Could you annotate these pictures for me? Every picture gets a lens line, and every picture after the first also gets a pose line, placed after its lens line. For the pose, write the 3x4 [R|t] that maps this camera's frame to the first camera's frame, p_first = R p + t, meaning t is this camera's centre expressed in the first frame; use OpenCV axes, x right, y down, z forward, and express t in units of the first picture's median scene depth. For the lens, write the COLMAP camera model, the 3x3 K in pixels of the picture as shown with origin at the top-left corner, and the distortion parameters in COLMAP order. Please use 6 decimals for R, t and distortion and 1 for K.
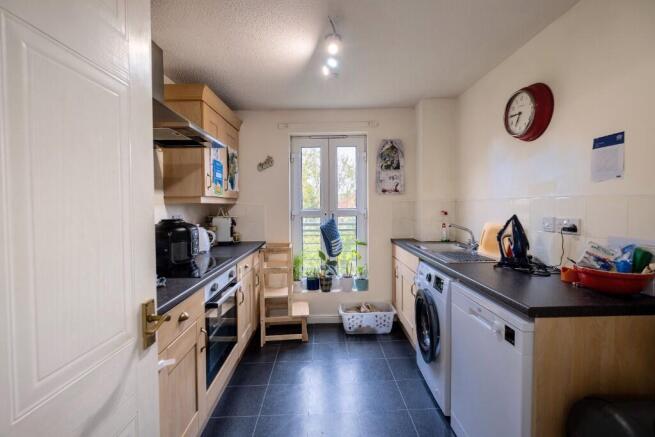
lens RADIAL K [[292.3, 0, 328.5], [0, 292.3, 232.1], [0, 0, 1]] dist [0.000230, 0.000088]
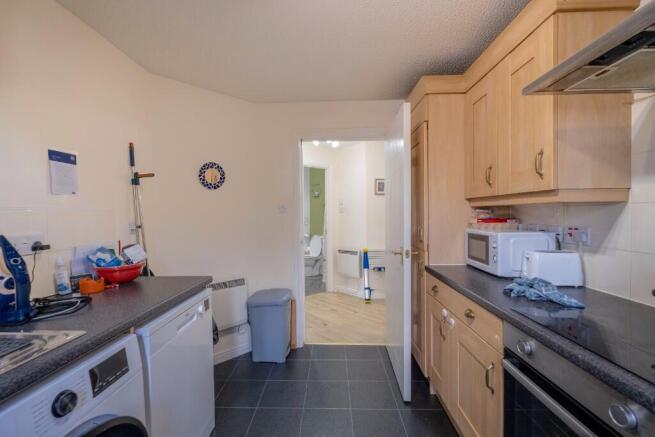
lens RADIAL K [[287.5, 0, 339.2], [0, 287.5, 215.2], [0, 0, 1]] dist [-0.000787, -0.000426]
pose [[-0.999705, 0.023617, 0.005705, -0.020399], [0.024086, 0.994150, 0.105293, -0.084268], [-0.003185, 0.105399, -0.994425, 0.911463]]
